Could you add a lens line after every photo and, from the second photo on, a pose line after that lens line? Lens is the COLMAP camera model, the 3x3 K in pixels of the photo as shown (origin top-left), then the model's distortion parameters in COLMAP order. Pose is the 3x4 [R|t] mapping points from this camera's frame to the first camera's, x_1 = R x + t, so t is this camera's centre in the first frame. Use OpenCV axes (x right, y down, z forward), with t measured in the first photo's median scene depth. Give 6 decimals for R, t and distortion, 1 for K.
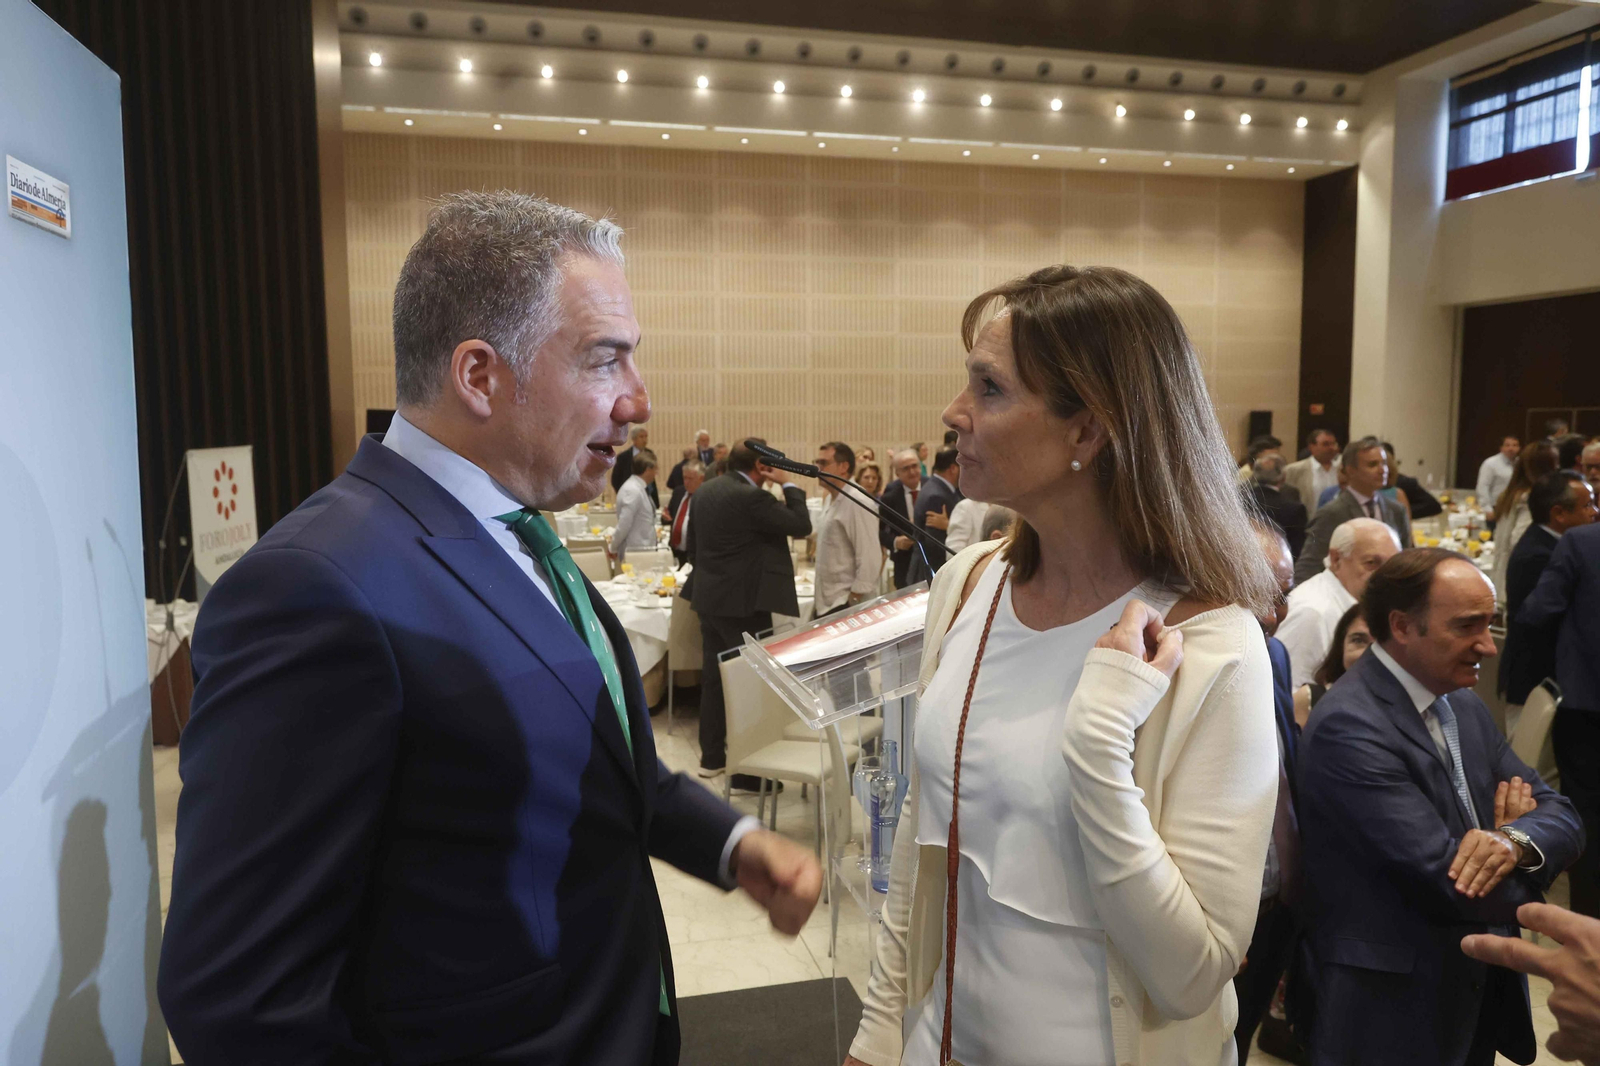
lens RADIAL K [[1085.9, 0, 800.0], [0, 1085.9, 533.0], [0, 0, 1]] dist [-0.009479, -0.002834]
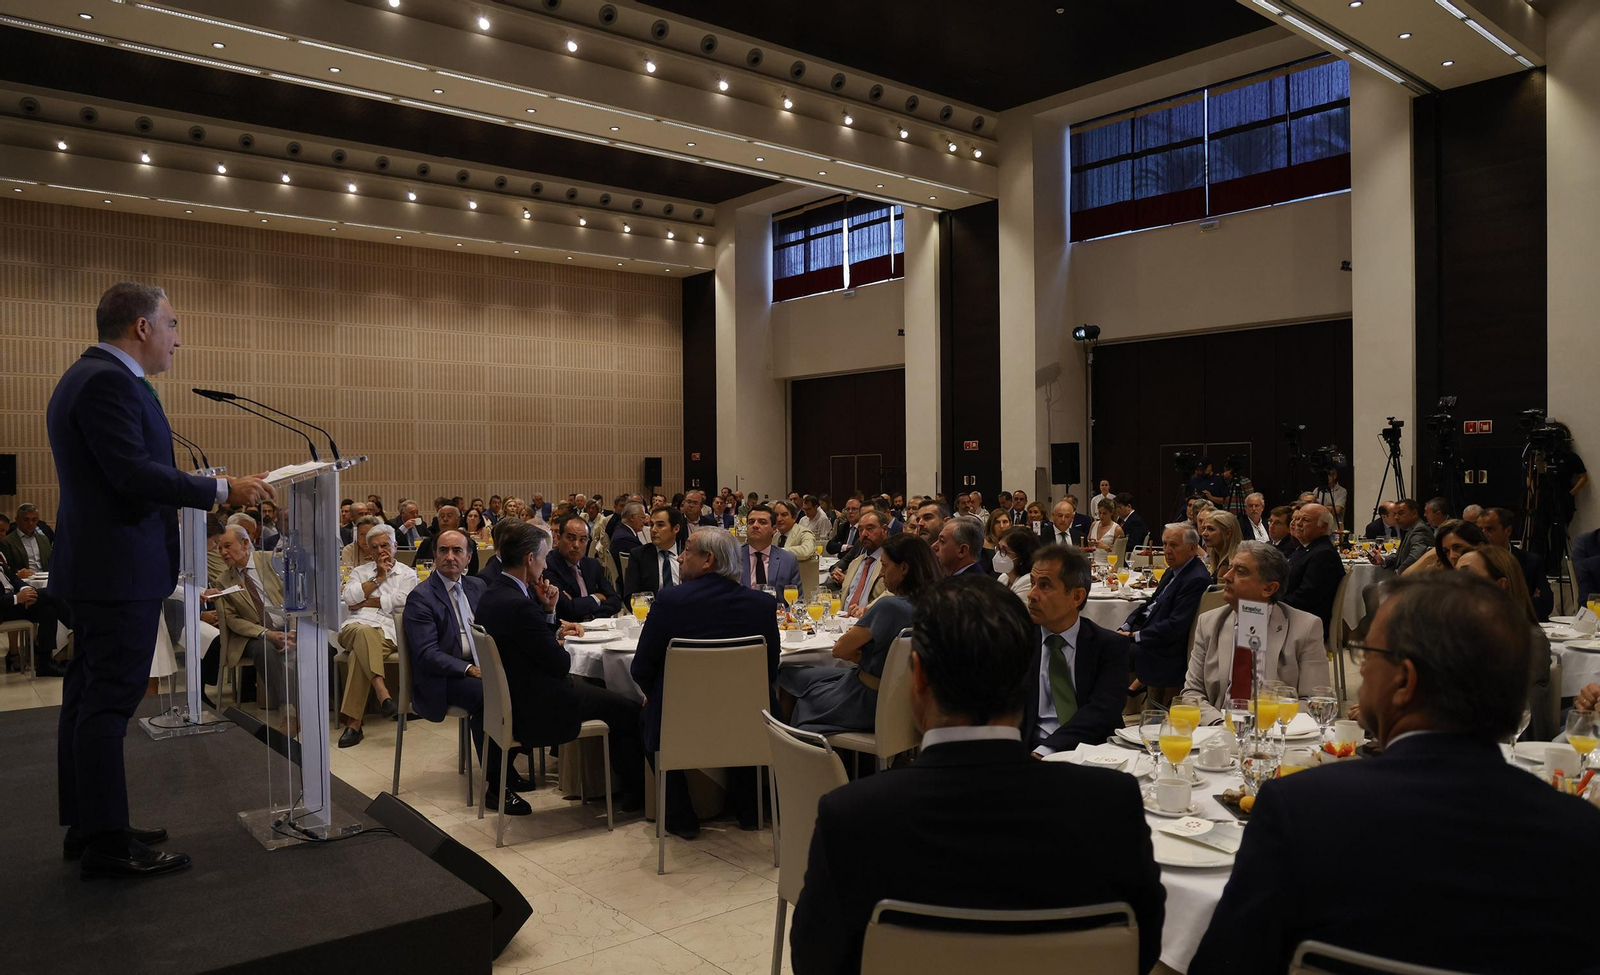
lens RADIAL K [[1114.6, 0, 800.0], [0, 1114.6, 487.5], [0, 0, 1]] dist [-0.082914, 0.060531]
pose [[0.903630, -0.003372, 0.428300, 0.035553], [0.045217, 0.995132, -0.087566, 0.046100], [-0.425920, 0.098494, 0.899384, -0.241065]]
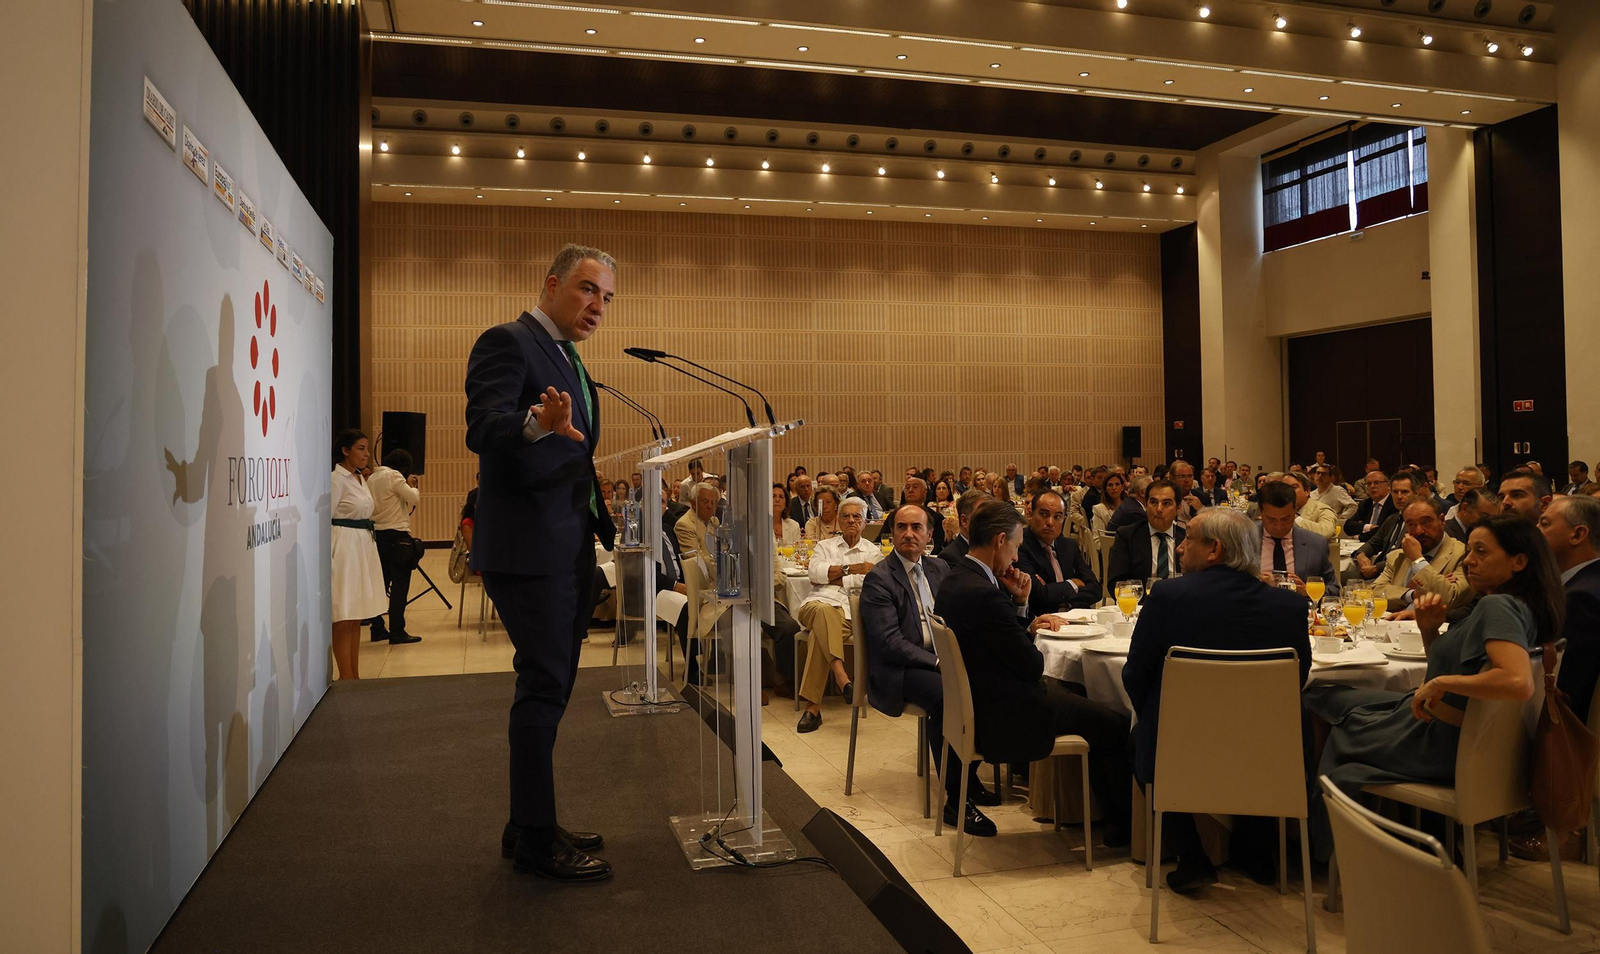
lens RADIAL K [[1120.9, 0, 793.2], [0, 1120.9, 444.1], [0, 0, 1]] dist [-0.101417, 0.070154]
pose [[0.999816, -0.006585, 0.017991, 0.046509], [0.008575, 0.993573, -0.112871, 0.042447], [-0.017133, 0.113005, 0.993447, -0.196864]]
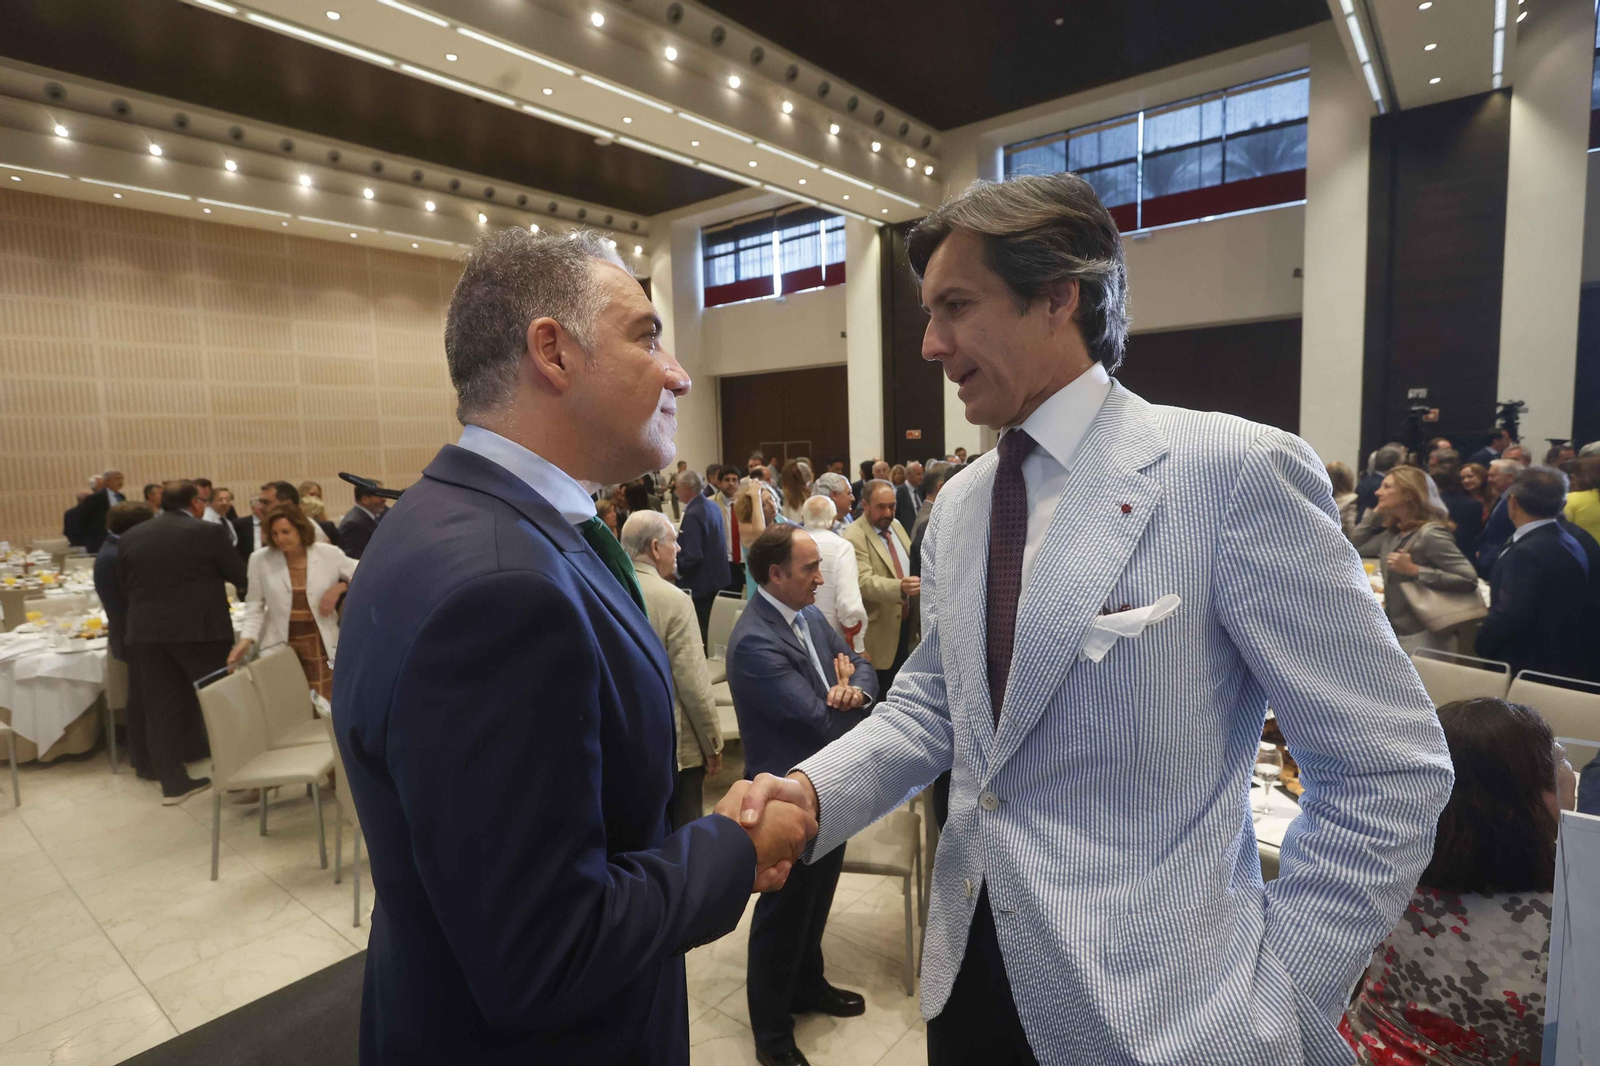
lens RADIAL K [[831.6, 0, 782.3], [0, 831.6, 528.0], [0, 0, 1]] dist [0.000372, -0.000935]
pose [[0.807795, -0.073068, 0.584918, -0.024840], [0.082762, 0.996517, 0.010187, 0.000534], [-0.583625, 0.040180, 0.811028, -0.005383]]
